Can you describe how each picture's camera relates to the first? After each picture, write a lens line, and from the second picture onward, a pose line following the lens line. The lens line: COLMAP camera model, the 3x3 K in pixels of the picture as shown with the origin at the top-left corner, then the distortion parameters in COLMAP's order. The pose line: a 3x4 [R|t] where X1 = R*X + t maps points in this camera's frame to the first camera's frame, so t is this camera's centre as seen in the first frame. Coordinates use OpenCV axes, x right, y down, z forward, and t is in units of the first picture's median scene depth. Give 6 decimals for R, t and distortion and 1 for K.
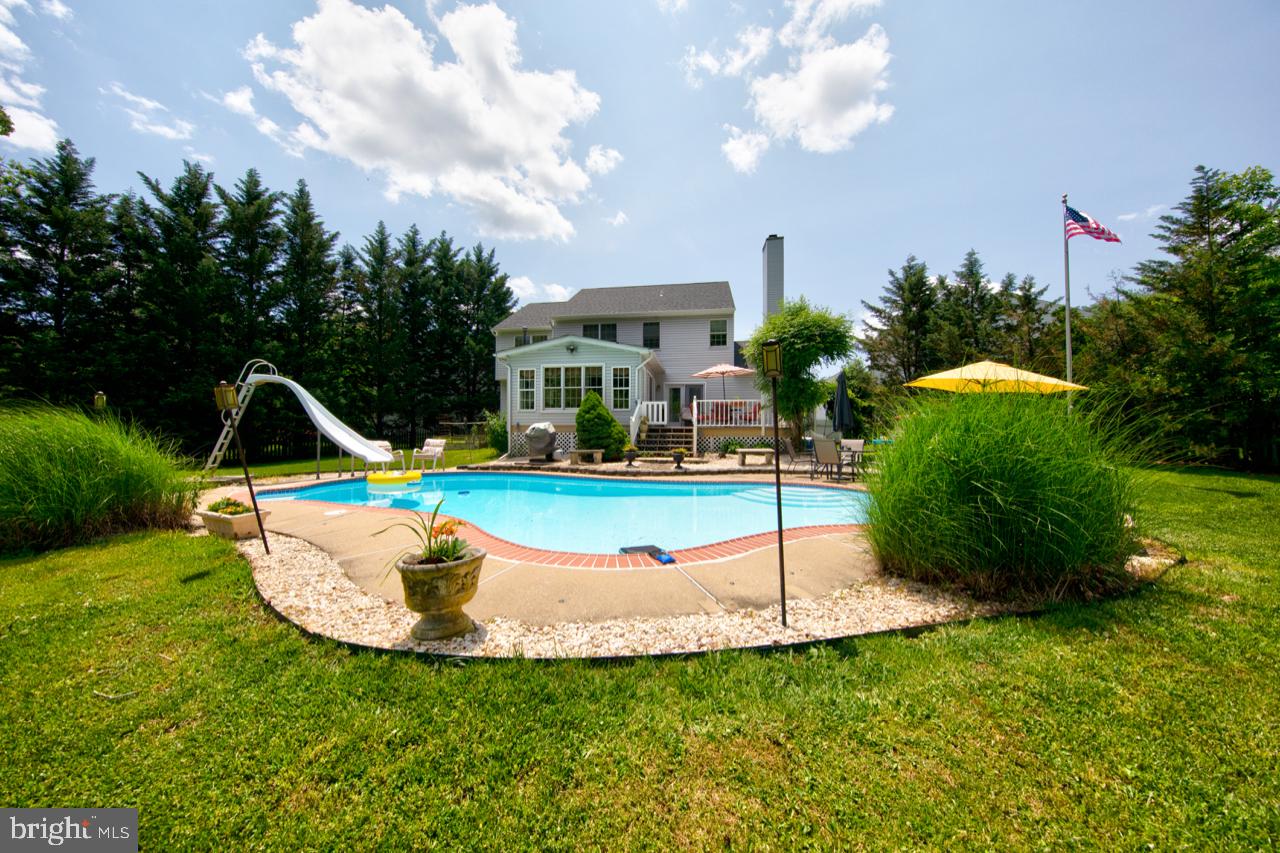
lens RADIAL K [[414.6, 0, 631.2], [0, 414.6, 425.3], [0, 0, 1]] dist [-0.010558, -0.000251]
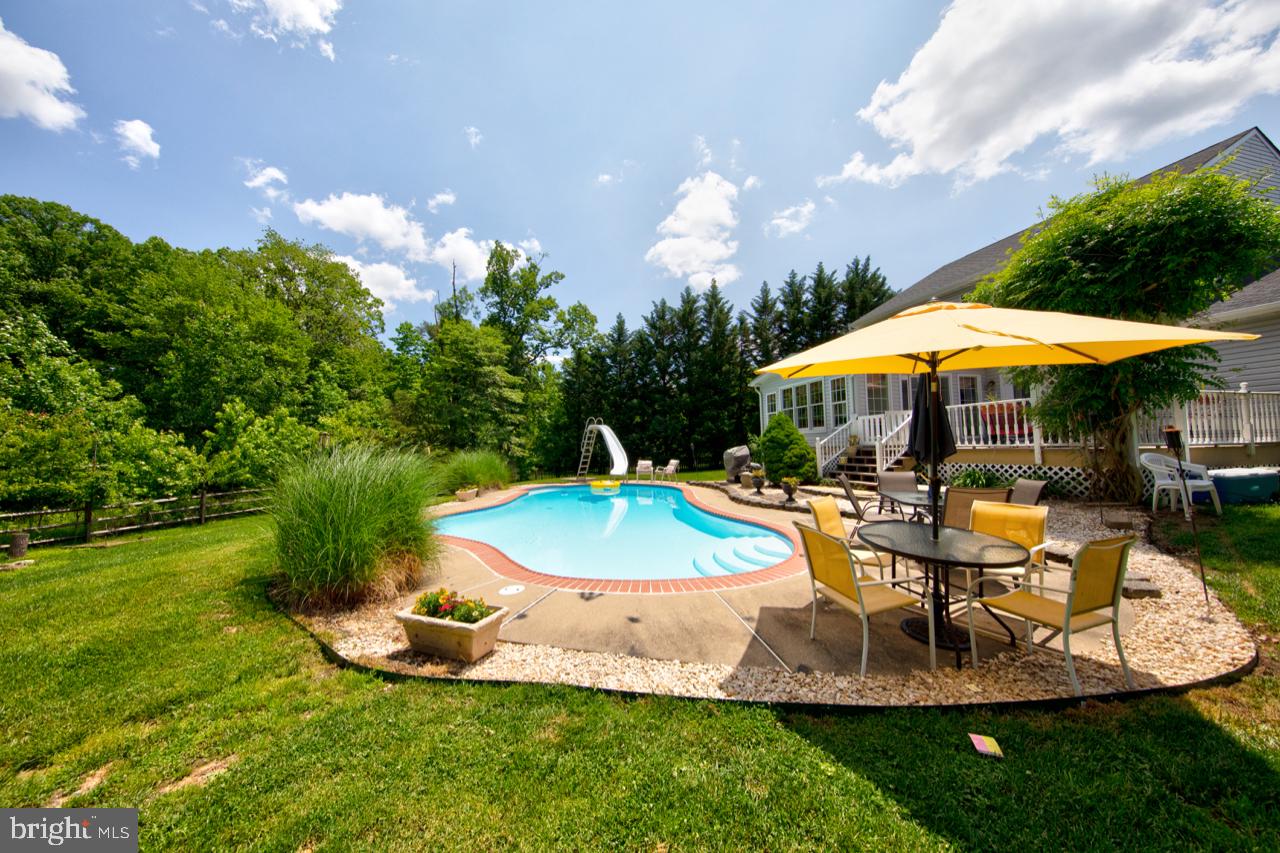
lens RADIAL K [[422.3, 0, 667.0], [0, 422.3, 424.3], [0, 0, 1]] dist [0.026847, -0.000040]
pose [[0.377947, -0.057397, -0.924046, 0.654896], [0.031014, 0.998301, -0.049325, -0.014201], [0.925307, -0.010016, 0.379085, 0.362536]]
